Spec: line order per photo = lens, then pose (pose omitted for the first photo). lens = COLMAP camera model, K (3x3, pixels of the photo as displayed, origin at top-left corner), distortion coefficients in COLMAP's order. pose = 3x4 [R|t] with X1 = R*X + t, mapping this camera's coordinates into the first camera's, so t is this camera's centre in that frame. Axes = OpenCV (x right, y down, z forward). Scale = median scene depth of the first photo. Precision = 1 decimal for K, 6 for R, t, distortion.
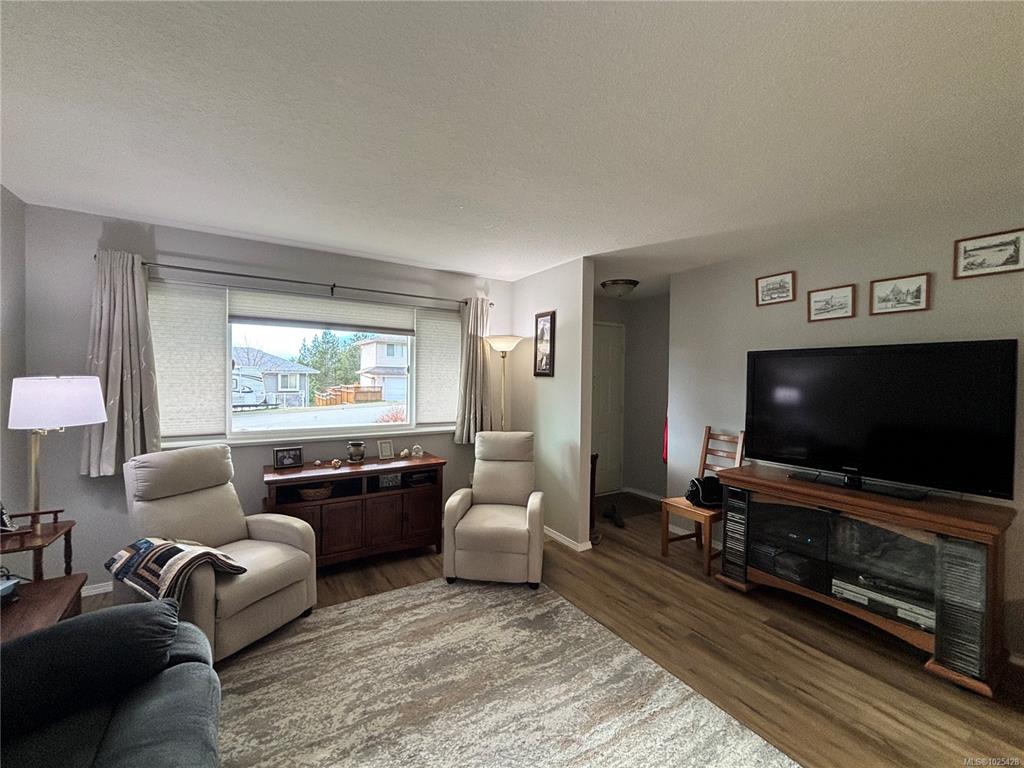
lens RADIAL K [[414.4, 0, 514.1], [0, 414.4, 385.4], [0, 0, 1]] dist [0.002191, 0.000706]
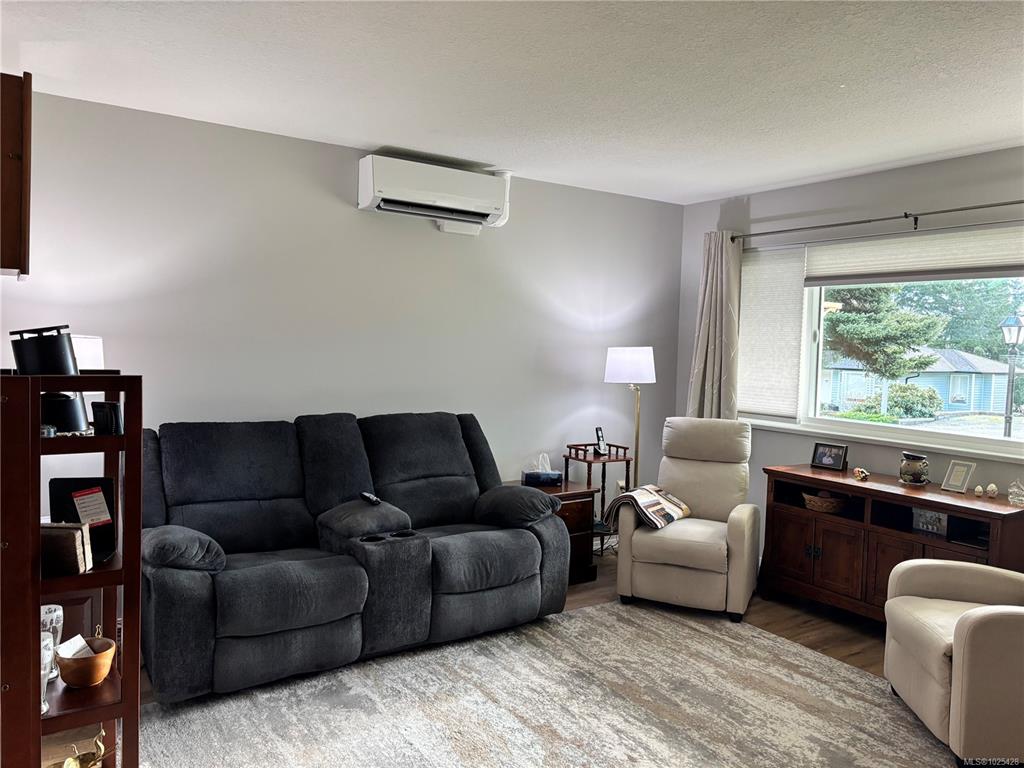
lens RADIAL K [[768.8, 0, 513.8], [0, 768.8, 381.0], [0, 0, 1]] dist [-0.014614, -0.002790]
pose [[0.024460, 0.034080, -0.999120, 1.098695], [-0.054103, 0.997999, 0.032717, 0.027373], [0.998236, 0.053255, 0.026255, 0.484386]]
